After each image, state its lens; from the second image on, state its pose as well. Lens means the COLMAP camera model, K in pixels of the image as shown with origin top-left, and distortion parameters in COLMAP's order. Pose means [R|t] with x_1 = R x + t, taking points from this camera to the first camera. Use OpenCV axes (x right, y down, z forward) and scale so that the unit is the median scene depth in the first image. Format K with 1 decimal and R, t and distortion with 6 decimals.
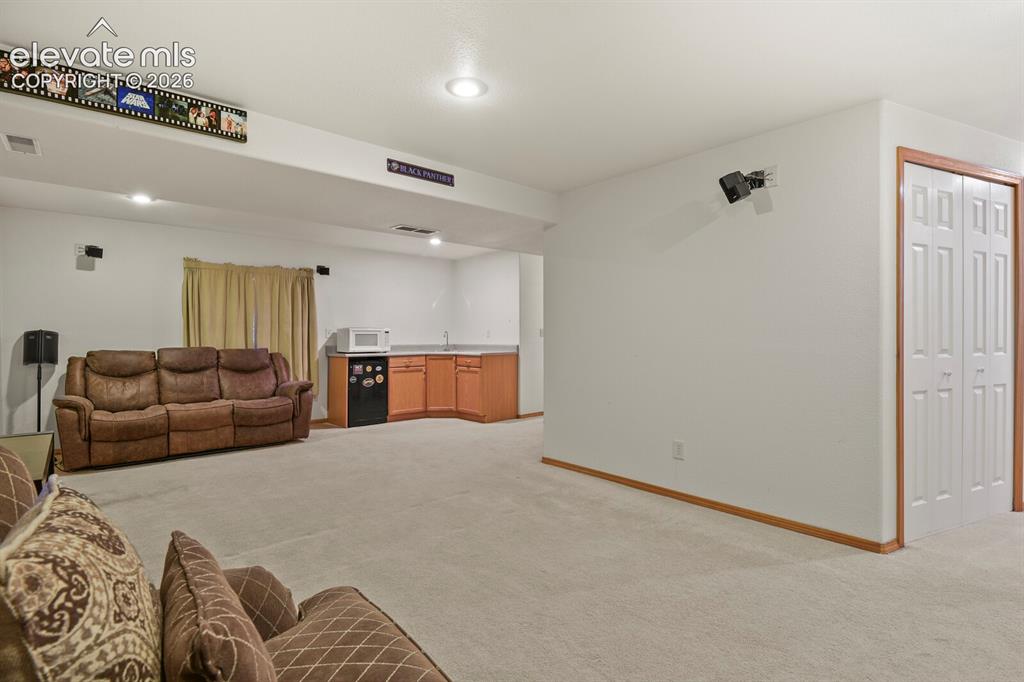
lens RADIAL K [[497.1, 0, 511.8], [0, 497.1, 336.6], [0, 0, 1]] dist [-0.000178, -0.000083]
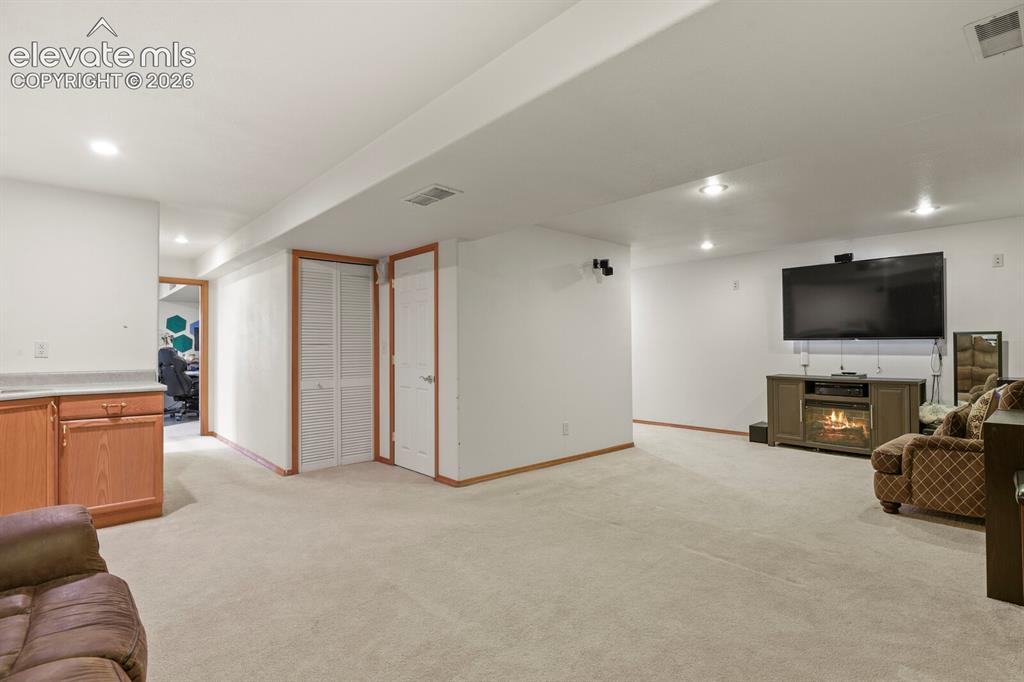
lens RADIAL K [[497.1, 0, 511.7], [0, 497.1, 345.1], [0, 0, 1]] dist [-0.000178, -0.000083]
pose [[-0.023206, 0.017230, 0.999582, -0.573471], [0.010058, 0.999805, -0.017001, 0.002185], [-0.999680, 0.009659, -0.023375, 0.602174]]
